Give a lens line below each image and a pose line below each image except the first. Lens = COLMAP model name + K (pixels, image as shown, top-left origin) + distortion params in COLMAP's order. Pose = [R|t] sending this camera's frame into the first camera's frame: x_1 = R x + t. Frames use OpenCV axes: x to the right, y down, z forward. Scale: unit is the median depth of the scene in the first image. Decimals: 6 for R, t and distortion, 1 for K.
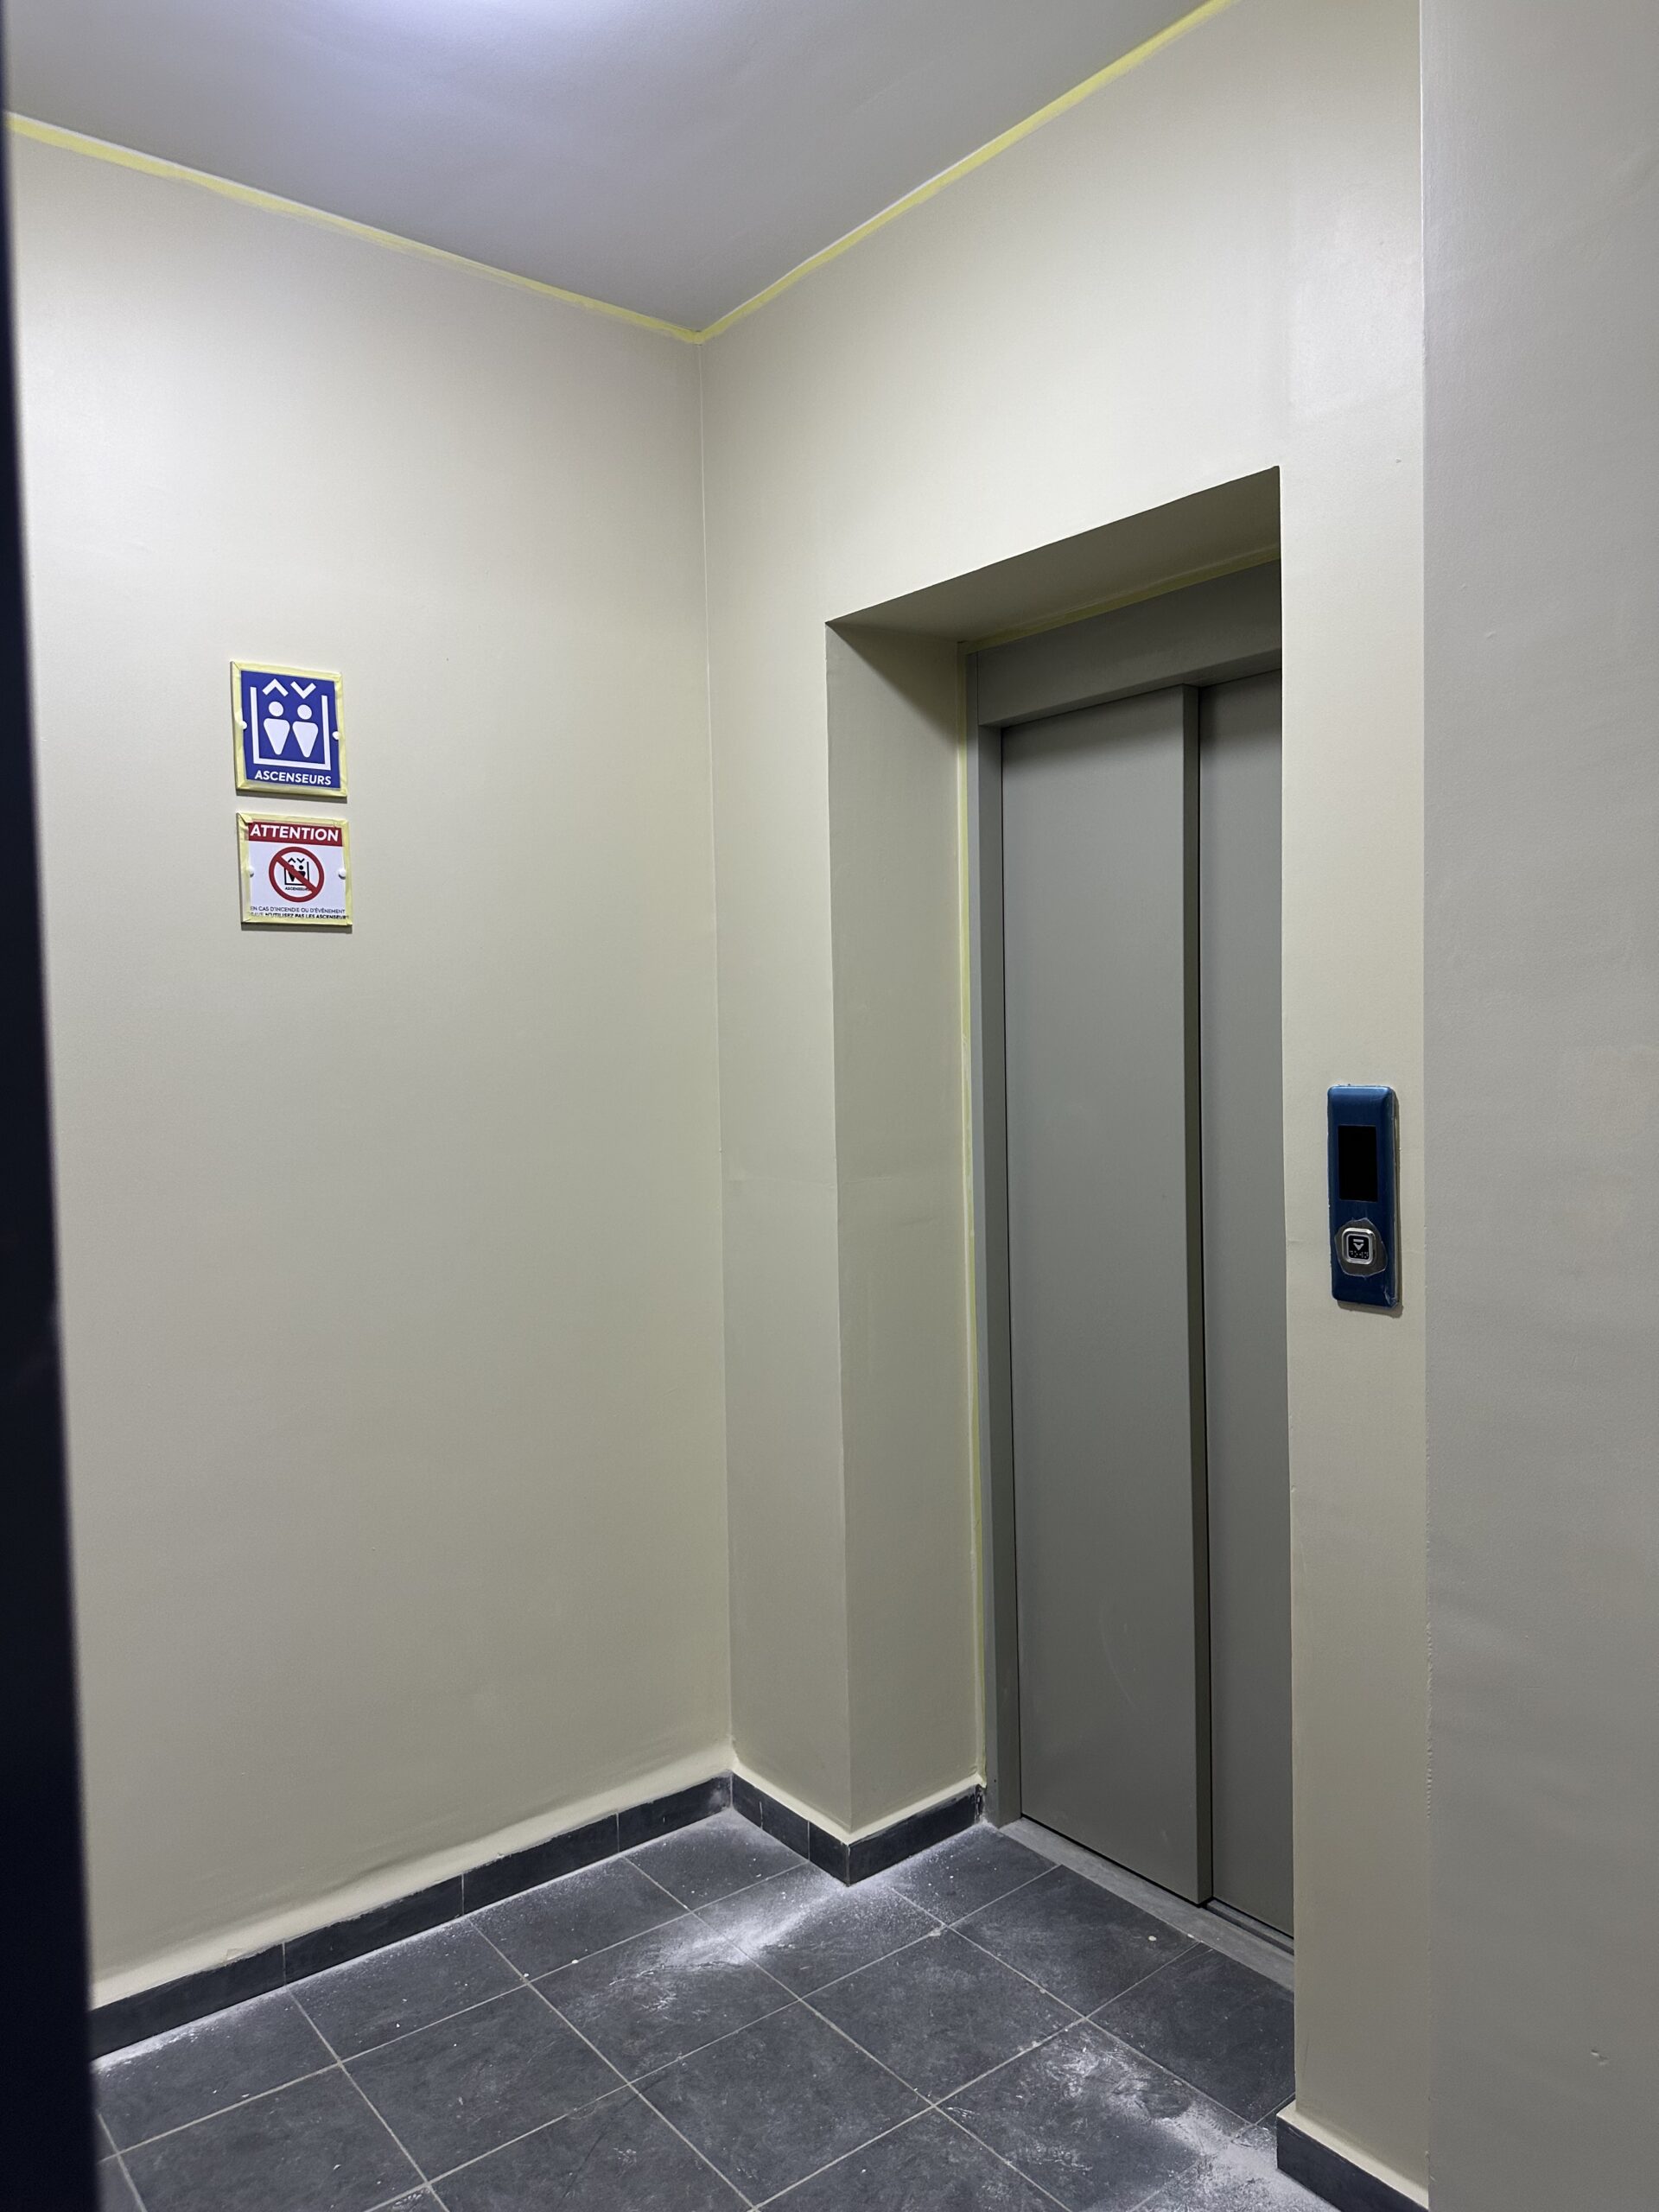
lens RADIAL K [[1579.3, 0, 829.5], [0, 1579.3, 1106.0], [0, 0, 1]] dist [0.002002, -0.001331]
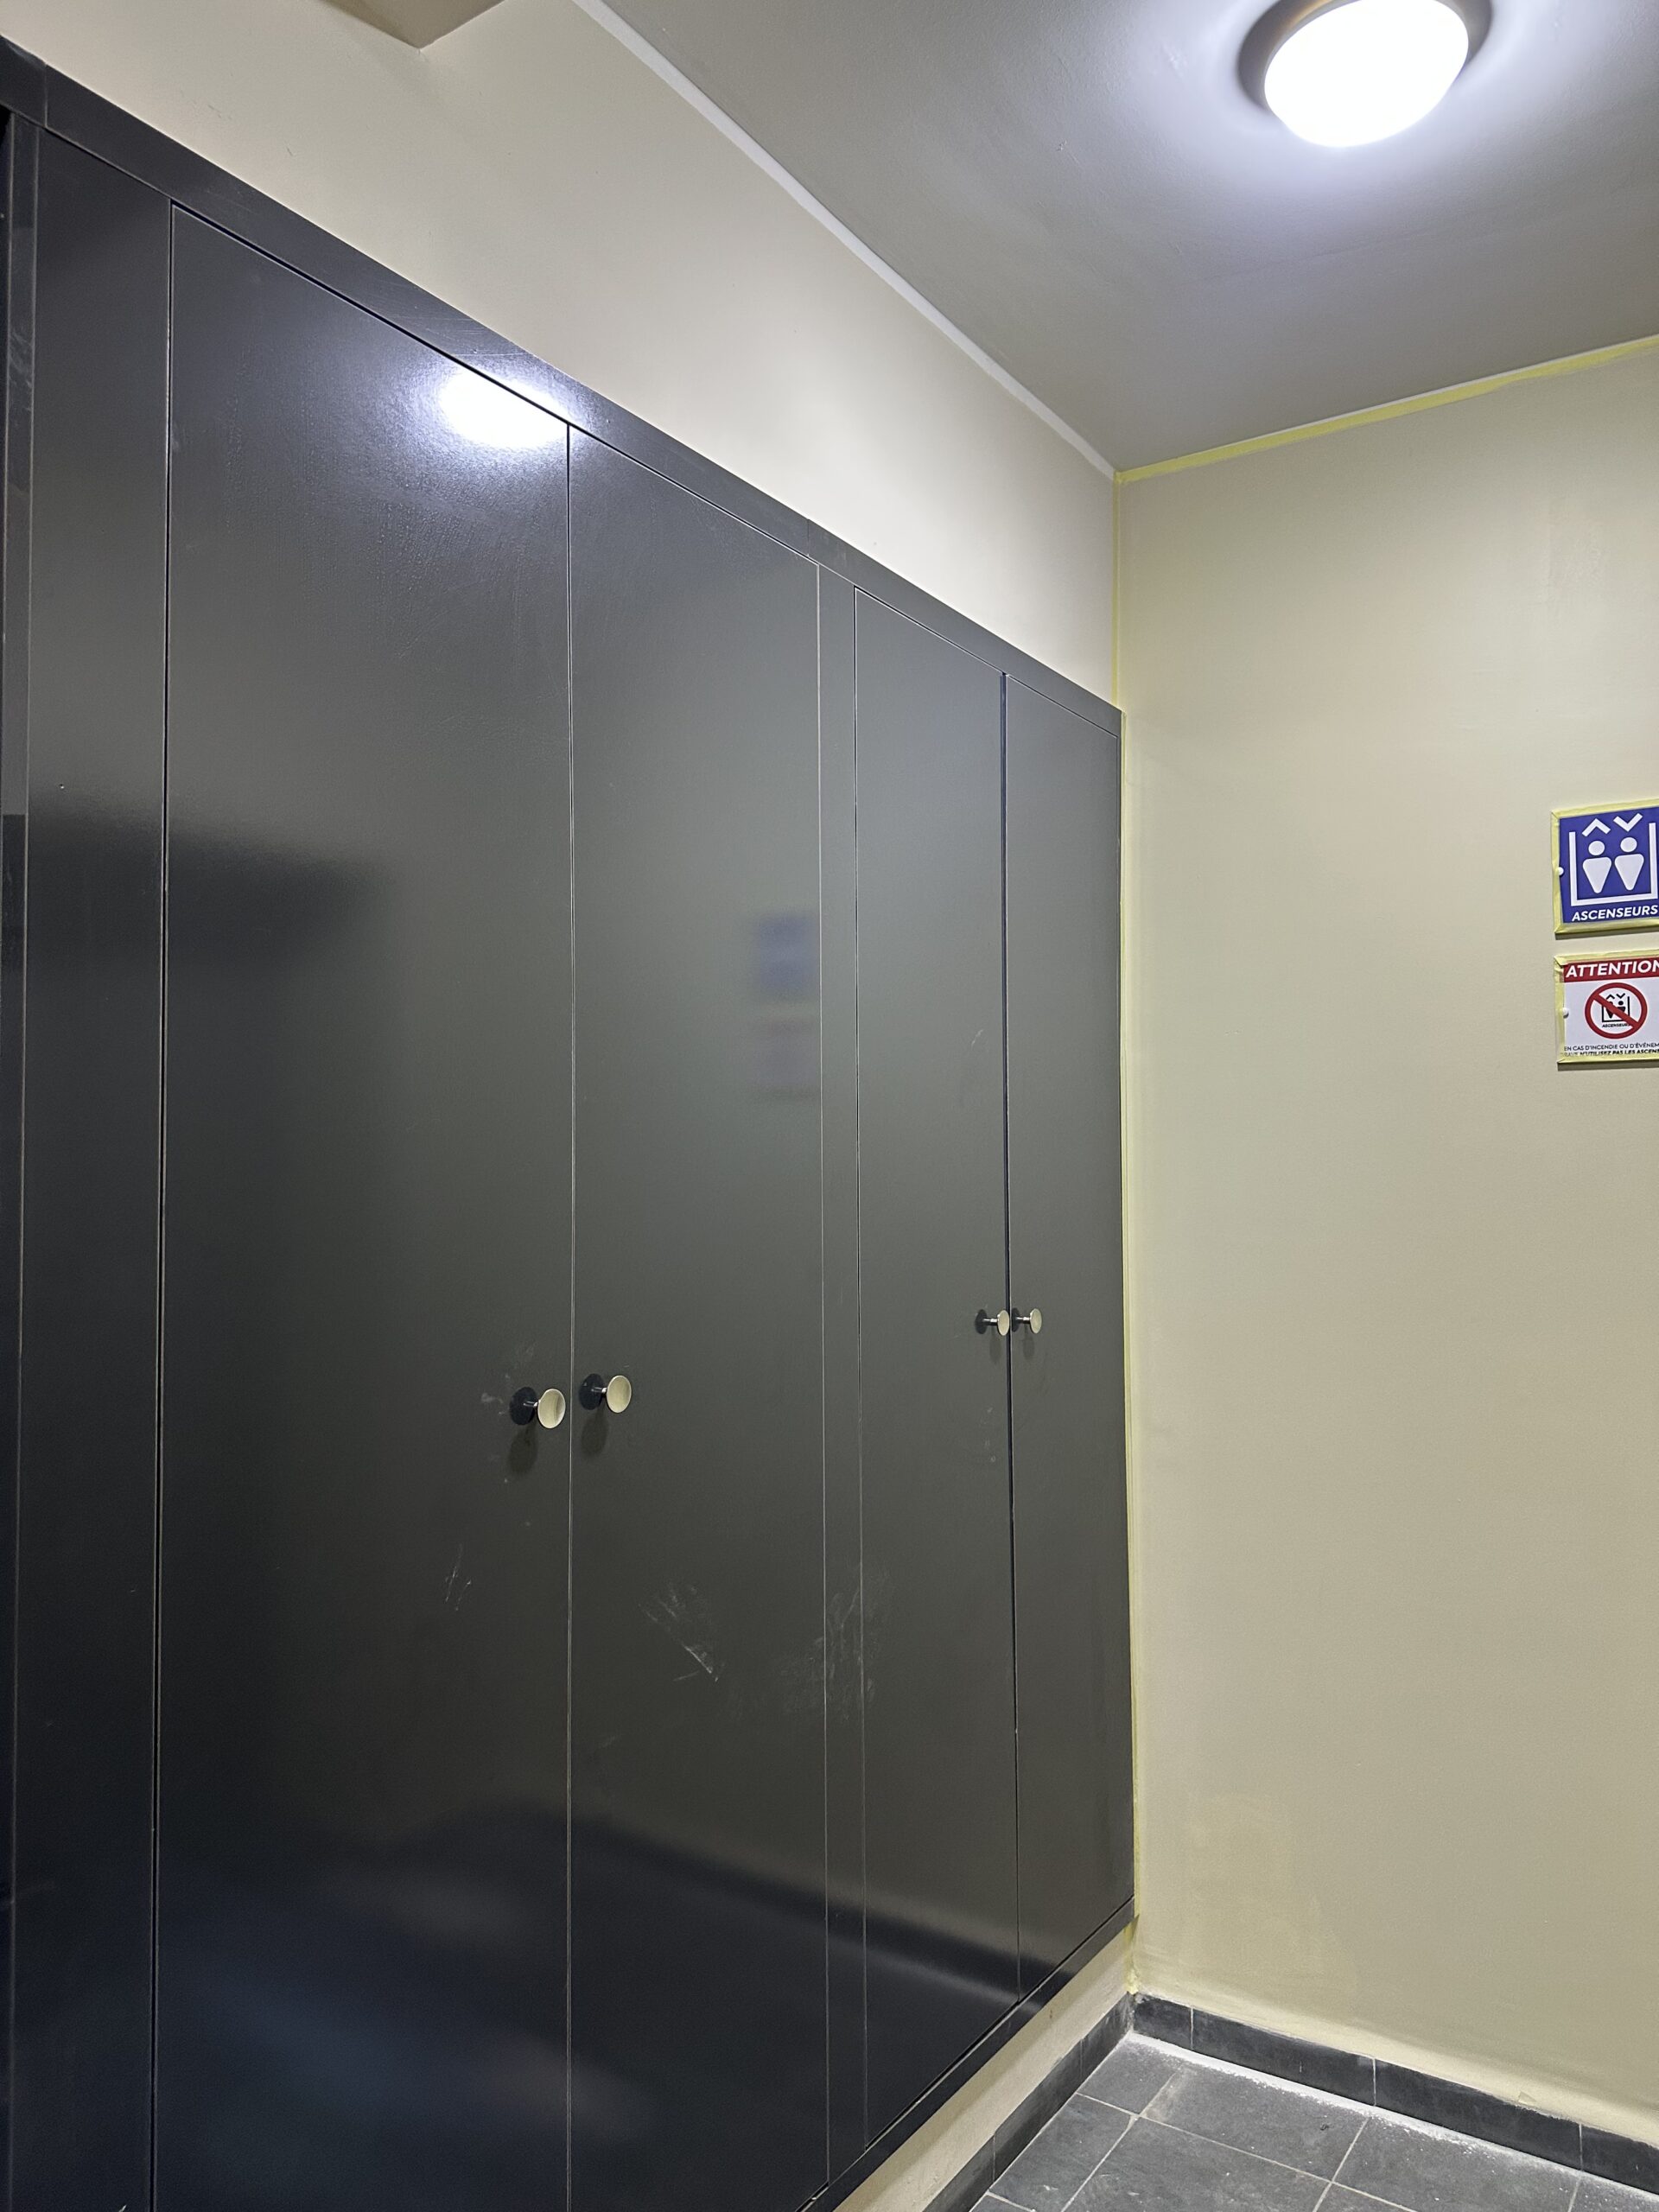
lens RADIAL K [[1579.3, 0, 829.5], [0, 1579.3, 1106.0], [0, 0, 1]] dist [0.002002, -0.001331]
pose [[0.312779, -0.025142, -0.949493, 0.441780], [-0.050443, 0.997799, -0.043038, -0.020917], [0.948486, 0.061357, 0.310822, 0.238129]]
